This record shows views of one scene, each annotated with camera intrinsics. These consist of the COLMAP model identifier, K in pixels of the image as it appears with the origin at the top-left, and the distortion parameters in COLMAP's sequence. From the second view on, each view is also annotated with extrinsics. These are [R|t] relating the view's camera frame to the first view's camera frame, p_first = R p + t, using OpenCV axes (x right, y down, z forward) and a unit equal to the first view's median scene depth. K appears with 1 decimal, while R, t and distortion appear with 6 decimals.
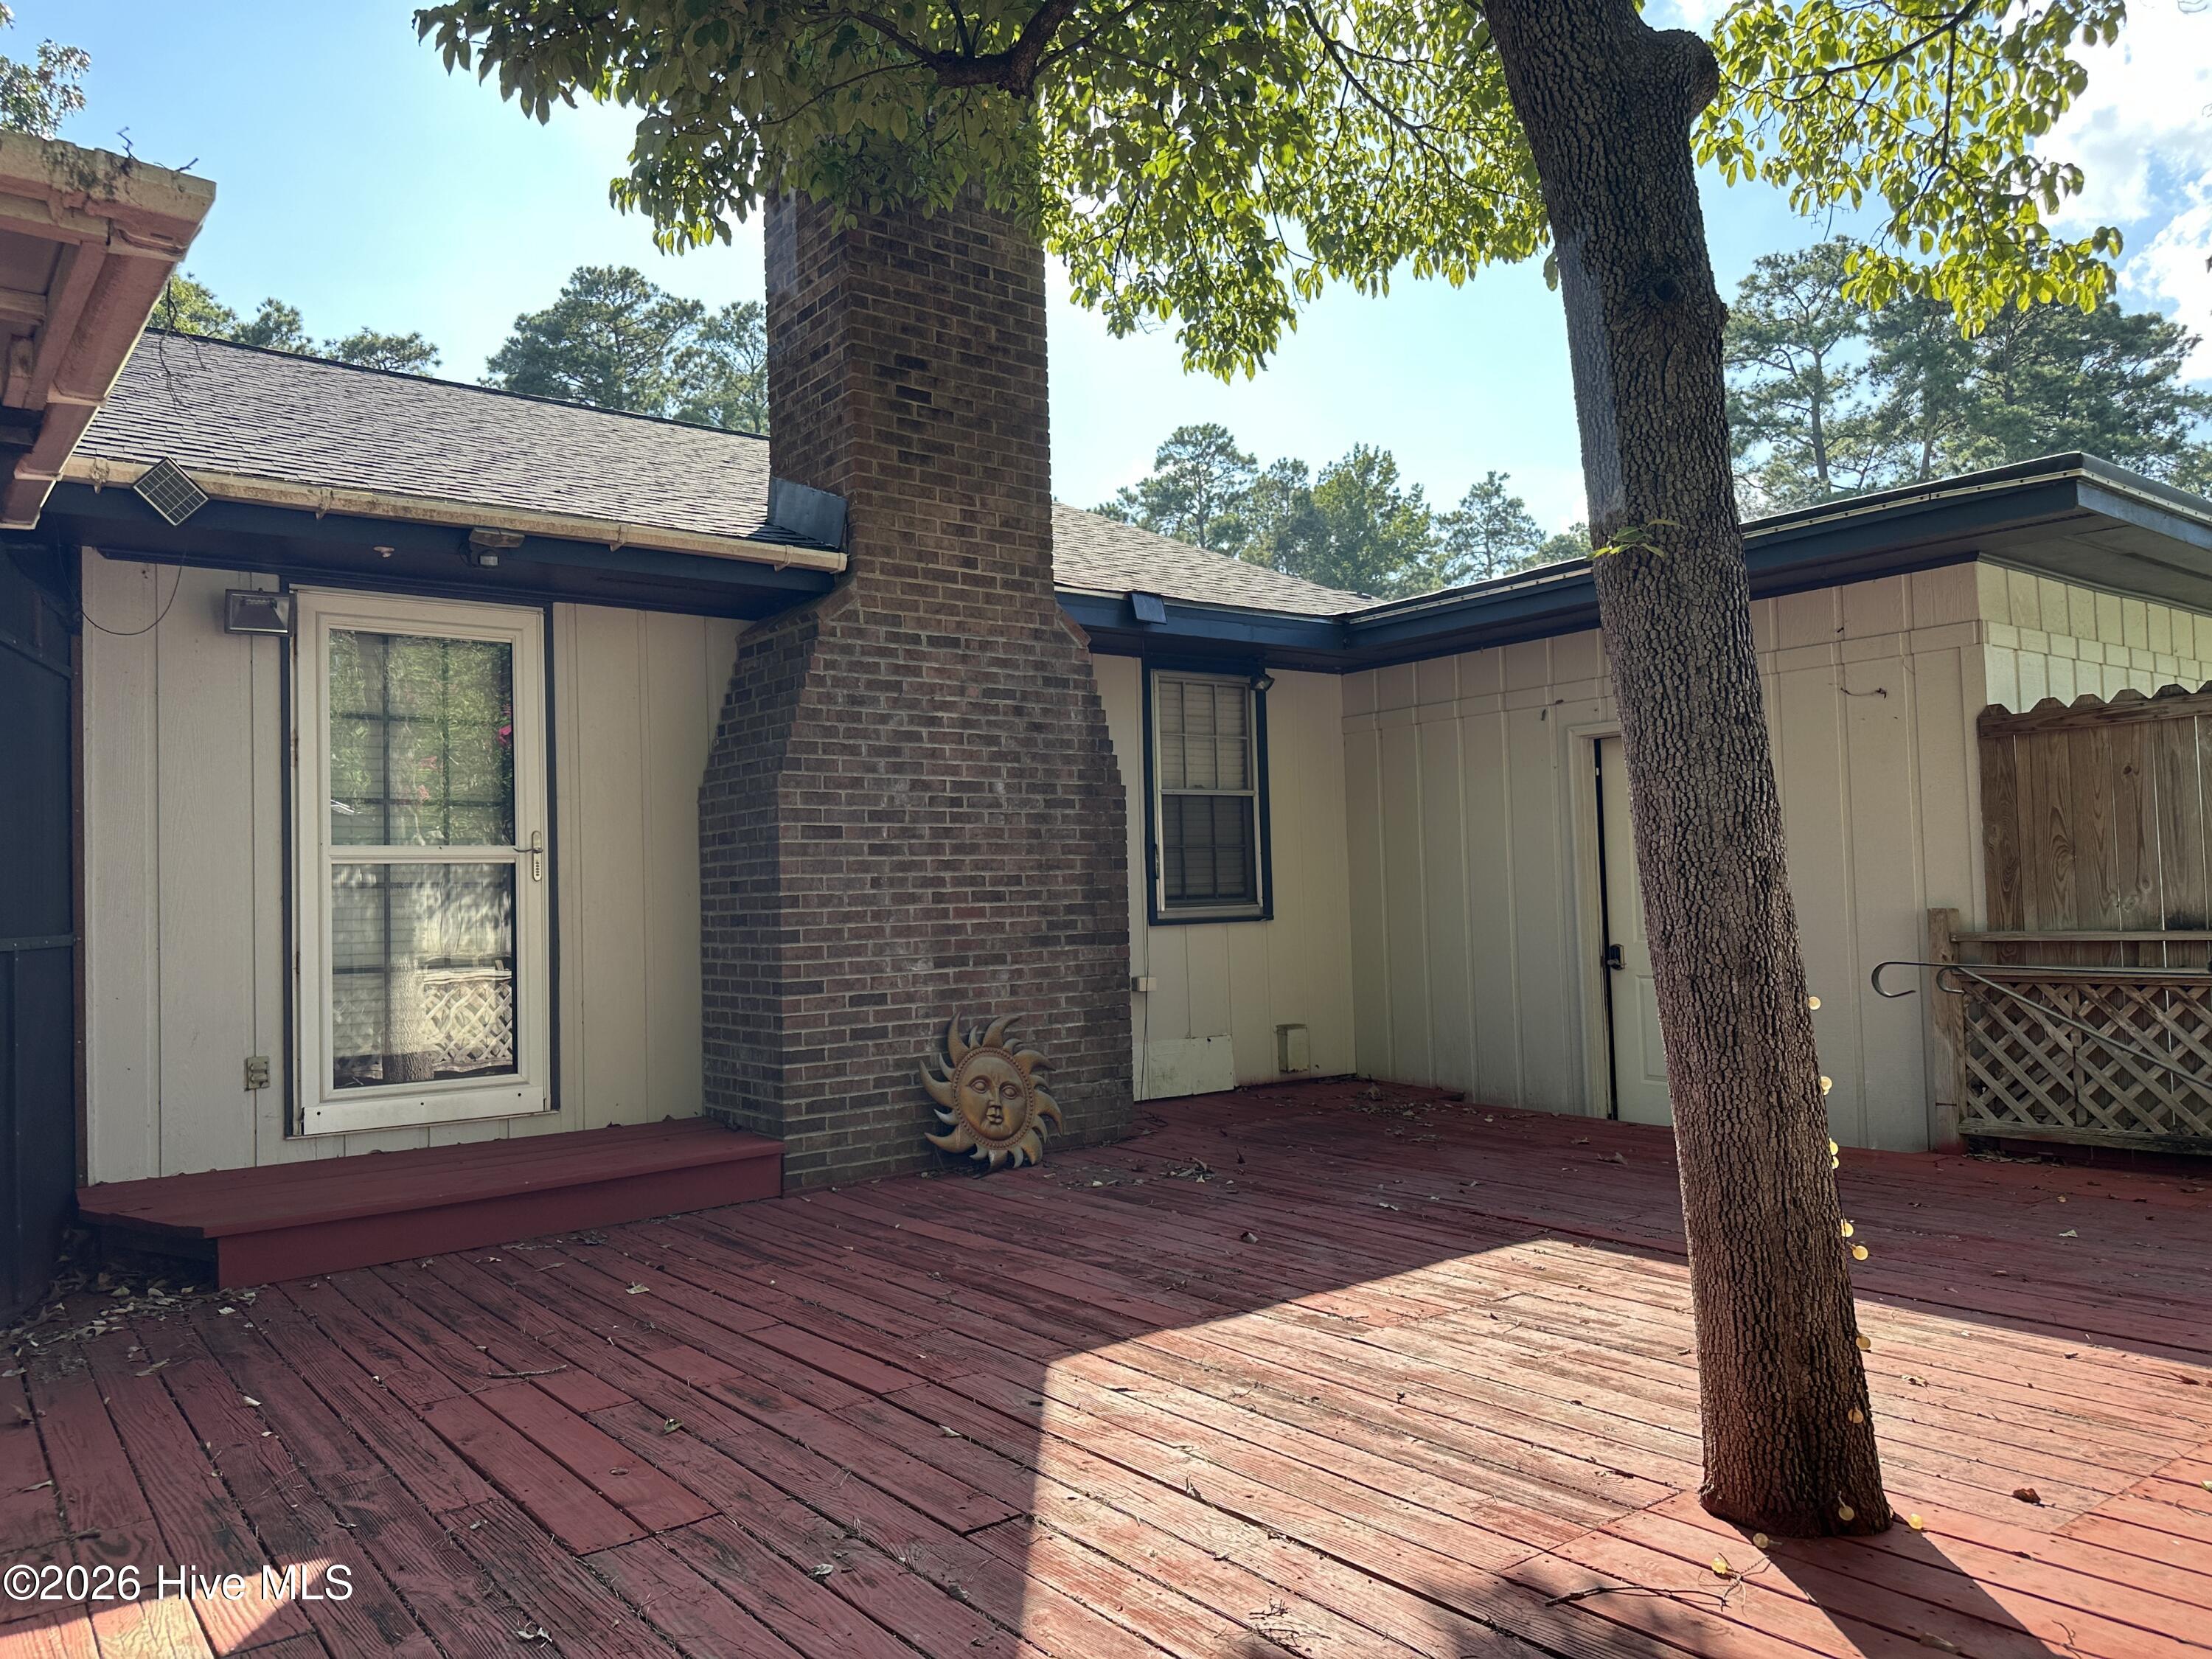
lens RADIAL K [[1572.6, 0, 1106.0], [0, 1572.6, 829.5], [0, 0, 1]] dist [-0.007604, -0.003904]
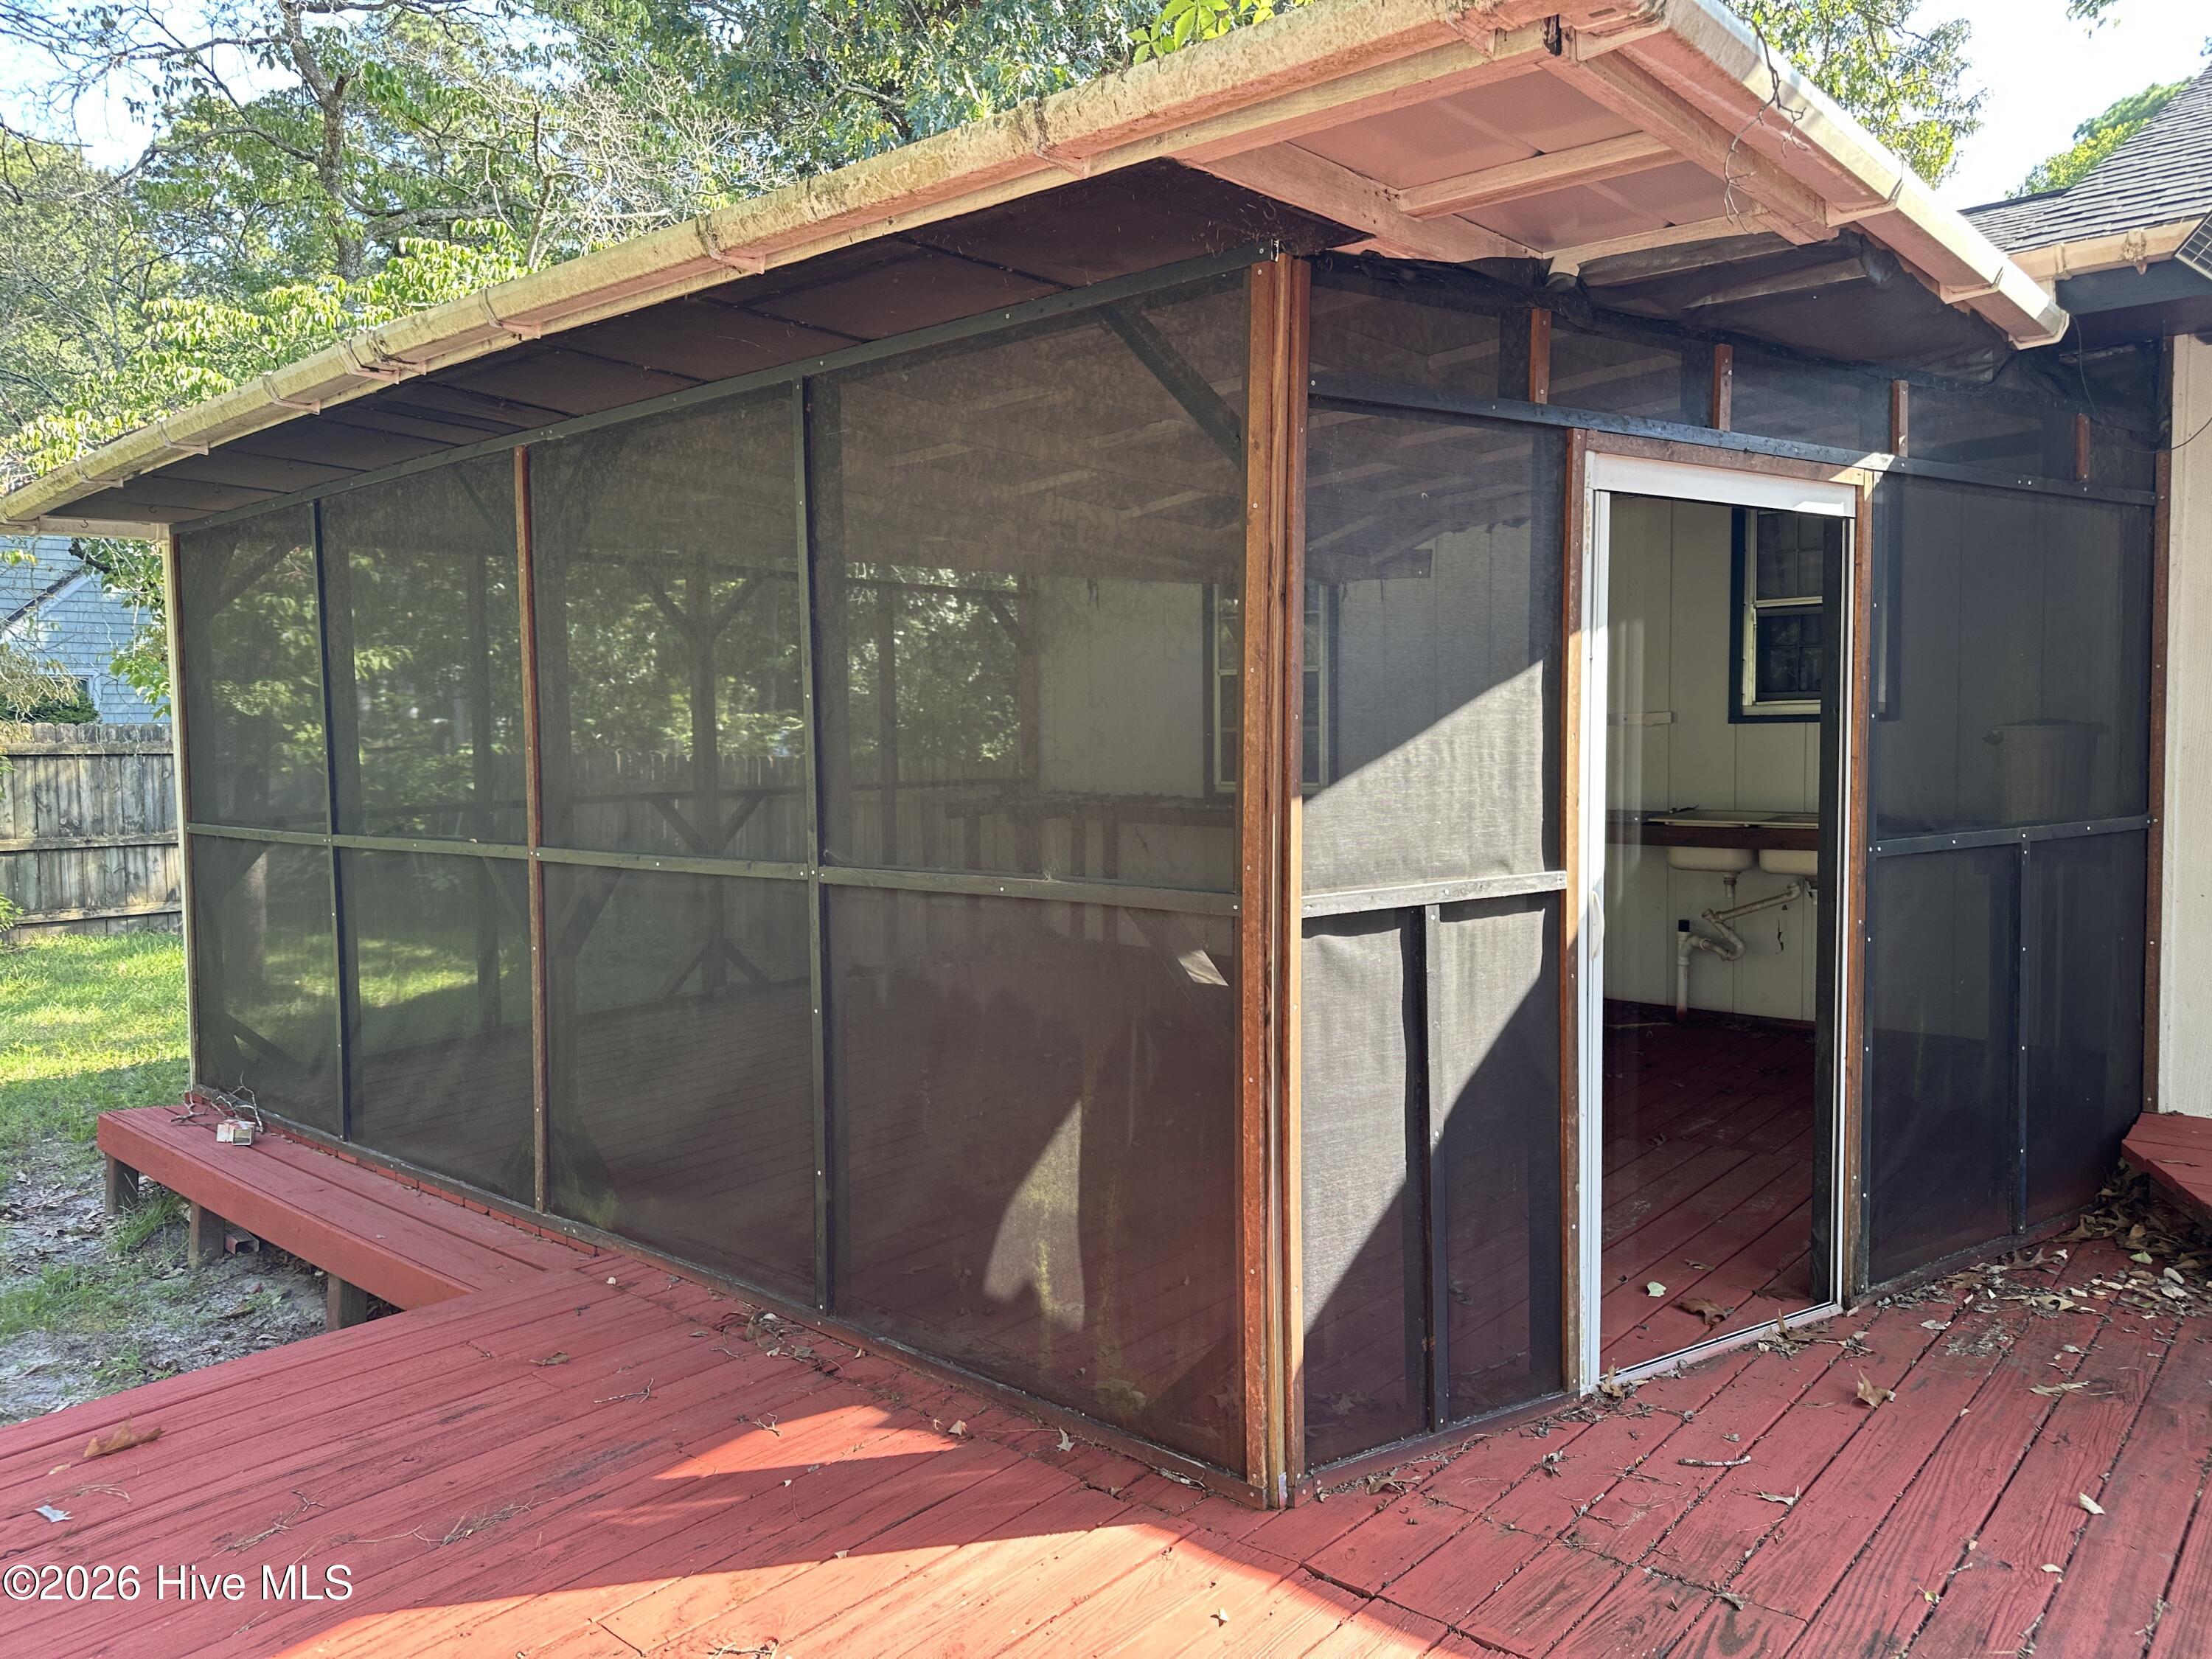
lens RADIAL K [[1572.6, 0, 1106.0], [0, 1572.6, 829.5], [0, 0, 1]] dist [-0.007604, -0.003904]
pose [[0.204199, 0.089684, -0.974813, 0.046895], [0.055134, 0.993160, 0.102921, -0.045251], [0.977375, -0.074762, 0.197858, 0.308374]]
